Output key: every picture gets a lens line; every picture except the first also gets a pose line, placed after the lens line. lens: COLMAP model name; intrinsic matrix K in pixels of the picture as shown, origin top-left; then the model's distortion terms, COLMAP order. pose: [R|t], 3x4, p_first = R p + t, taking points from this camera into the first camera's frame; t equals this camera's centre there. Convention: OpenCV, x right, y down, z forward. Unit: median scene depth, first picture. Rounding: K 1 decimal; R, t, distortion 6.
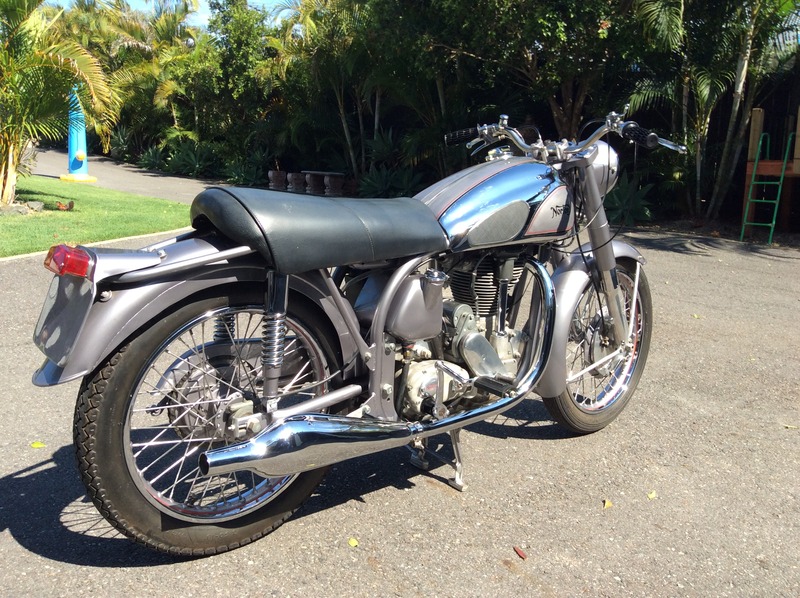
lens RADIAL K [[739.3, 0, 400.0], [0, 739.3, 299.0], [0, 0, 1]] dist [0.109270, -0.214815]
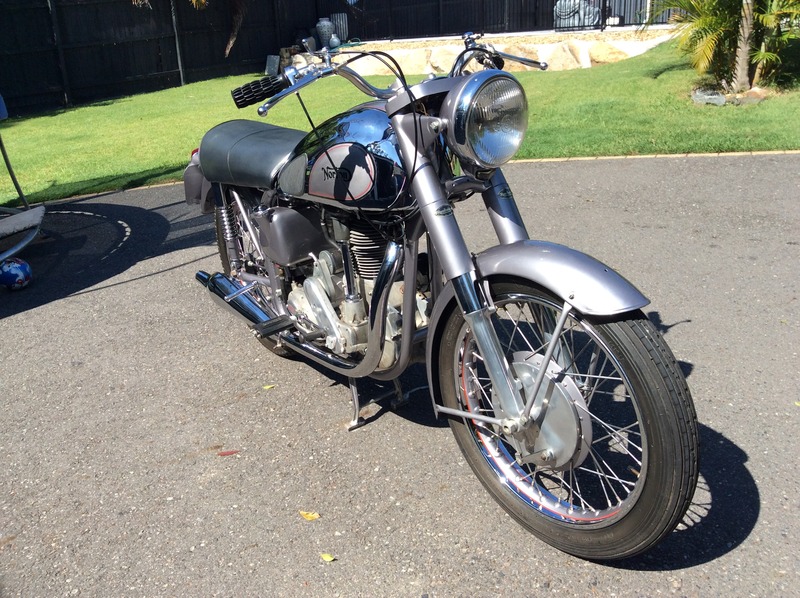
lens RADIAL K [[739.3, 0, 400.0], [0, 739.3, 299.0], [0, 0, 1]] dist [0.109270, -0.214815]
pose [[-0.078426, 0.314939, -0.945866, 0.141077], [-0.107184, 0.940625, 0.322081, -0.035698], [0.991141, 0.126642, -0.040012, 0.154194]]
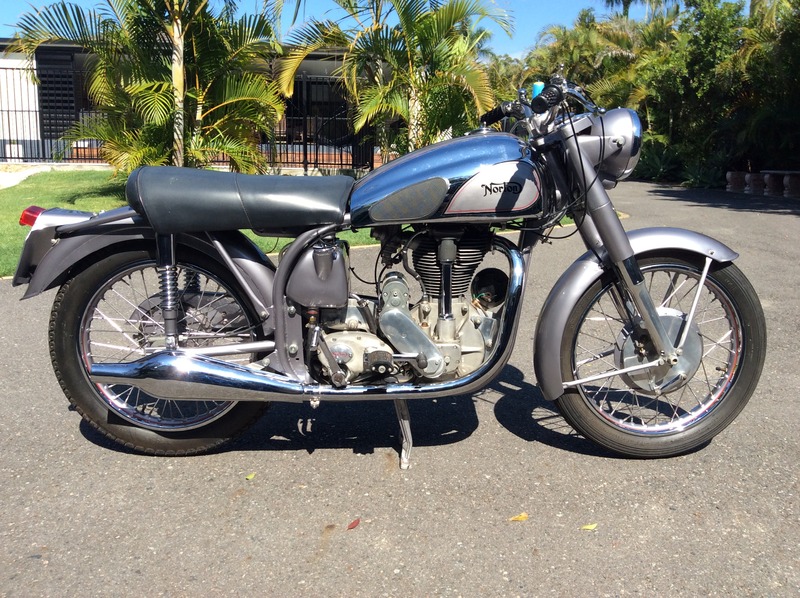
lens RADIAL K [[739.3, 0, 400.0], [0, 739.3, 299.0], [0, 0, 1]] dist [0.109270, -0.214815]
pose [[0.780865, 0.084970, -0.618894, 0.096329], [-0.091474, 0.995580, 0.021272, 0.001287], [0.617966, 0.040002, 0.785187, 0.028178]]
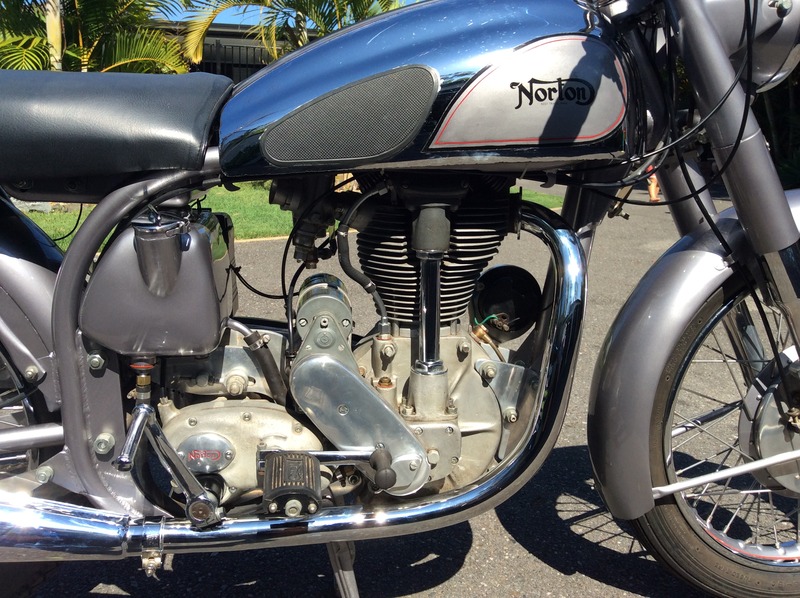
lens RADIAL K [[739.3, 0, 400.0], [0, 739.3, 299.0], [0, 0, 1]] dist [0.109270, -0.214815]
pose [[0.835308, 0.079342, -0.544028, 0.052827], [-0.081053, 0.996491, 0.020881, -0.000583], [0.543775, 0.026653, 0.838807, 0.082678]]
